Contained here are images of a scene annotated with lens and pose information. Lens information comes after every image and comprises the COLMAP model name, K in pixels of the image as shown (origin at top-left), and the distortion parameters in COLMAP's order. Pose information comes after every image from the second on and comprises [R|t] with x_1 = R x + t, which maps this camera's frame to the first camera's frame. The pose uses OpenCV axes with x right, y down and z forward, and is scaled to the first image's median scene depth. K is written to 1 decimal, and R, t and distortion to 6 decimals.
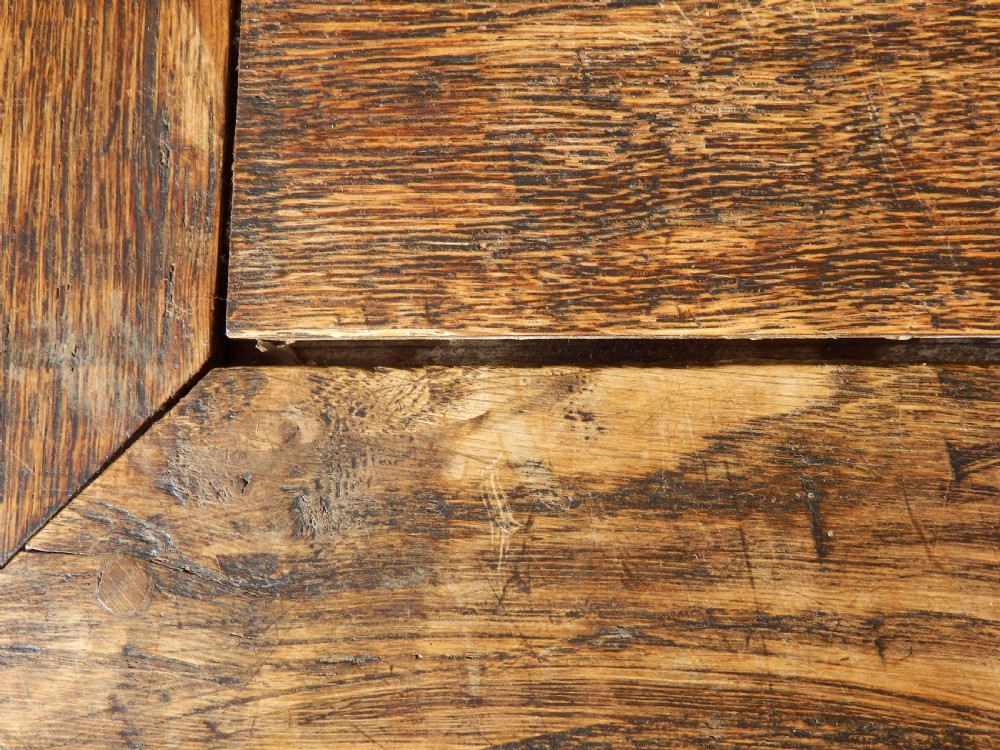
lens RADIAL K [[734.3, 0, 504.4], [0, 734.3, 391.6], [0, 0, 1]] dist [0.007735, -0.002557]
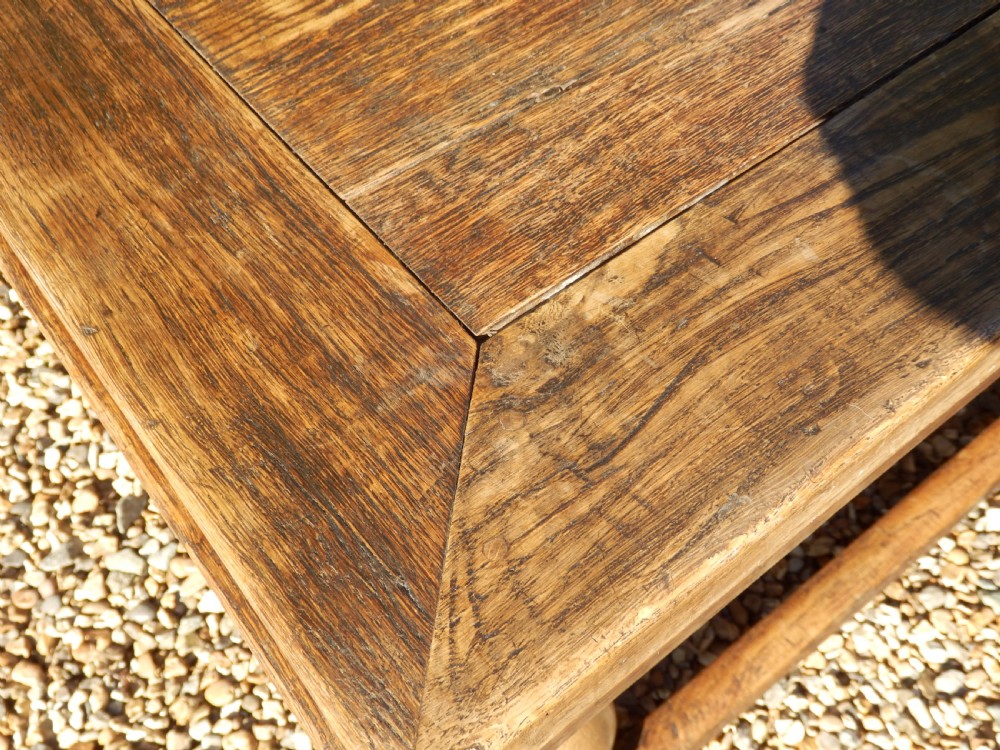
lens RADIAL K [[734.3, 0, 504.4], [0, 734.3, 391.6], [0, 0, 1]] dist [0.007735, -0.002557]
pose [[0.795984, -0.527138, 0.297546, -1.132850], [0.604286, 0.720680, -0.339793, 0.932766], [-0.035317, 0.450273, 0.892192, -1.040147]]
